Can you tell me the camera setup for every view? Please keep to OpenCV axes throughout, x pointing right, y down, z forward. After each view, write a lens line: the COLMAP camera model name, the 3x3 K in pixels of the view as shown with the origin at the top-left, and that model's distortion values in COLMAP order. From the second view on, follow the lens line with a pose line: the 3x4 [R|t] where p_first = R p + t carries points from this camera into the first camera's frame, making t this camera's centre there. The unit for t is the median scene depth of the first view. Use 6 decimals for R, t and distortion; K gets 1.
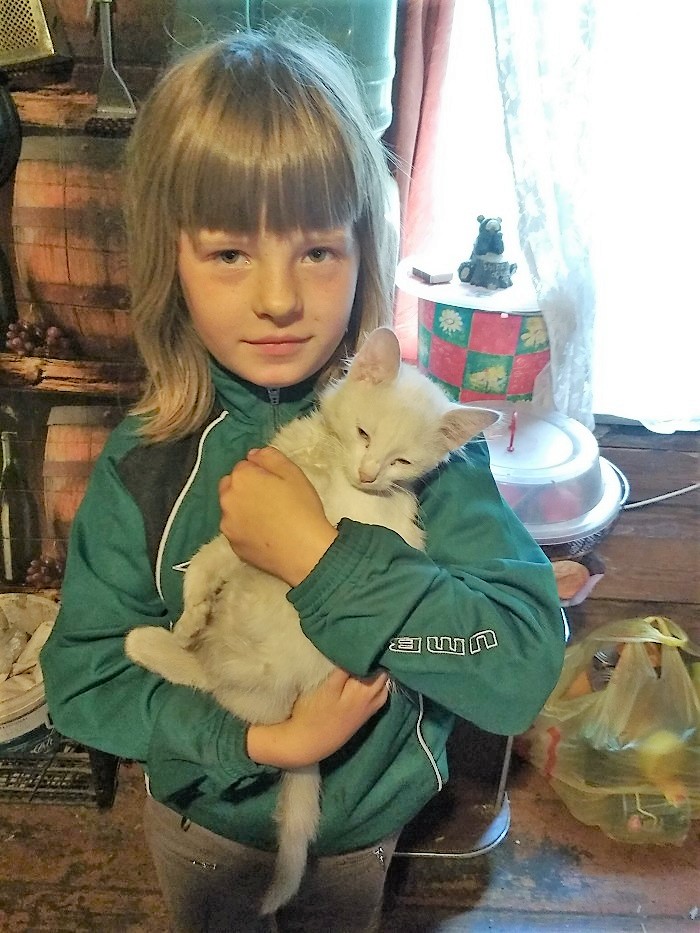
lens RADIAL K [[841.1, 0, 350.0], [0, 841.1, 466.5], [0, 0, 1]] dist [-0.004173, -0.013064]
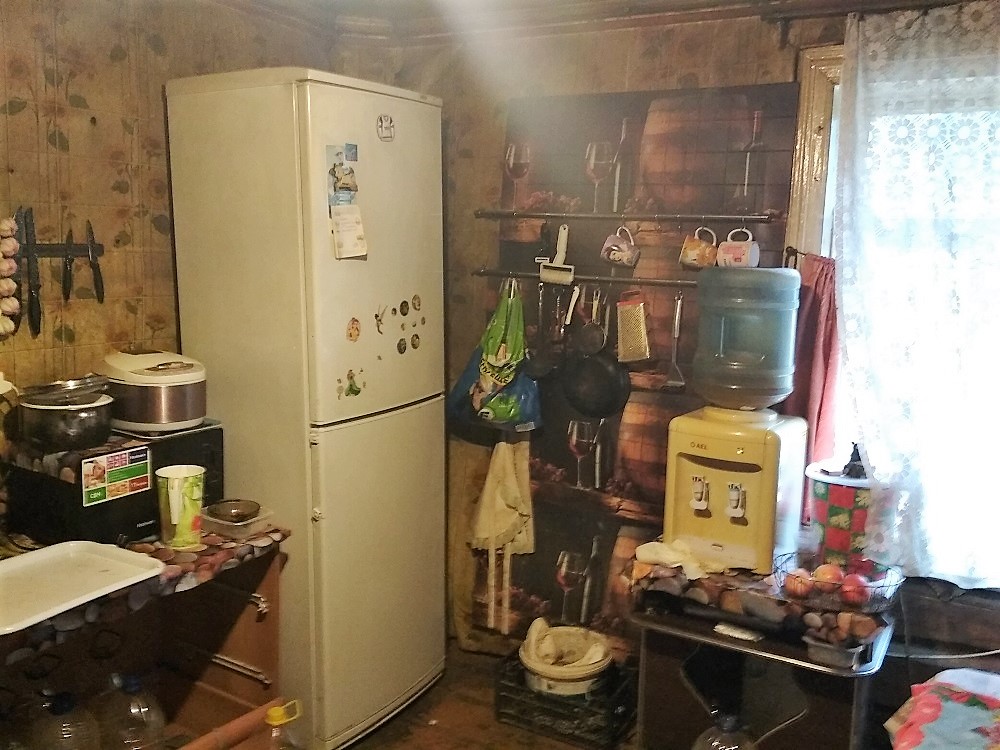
lens RADIAL K [[901.4, 0, 500.0], [0, 901.4, 375.0], [0, 0, 1]] dist [-0.004173, -0.013064]
pose [[0.873268, 0.033004, -0.486120, 0.416235], [-0.222660, 0.914465, -0.337901, 0.401532], [0.433388, 0.403317, 0.805922, -0.972944]]
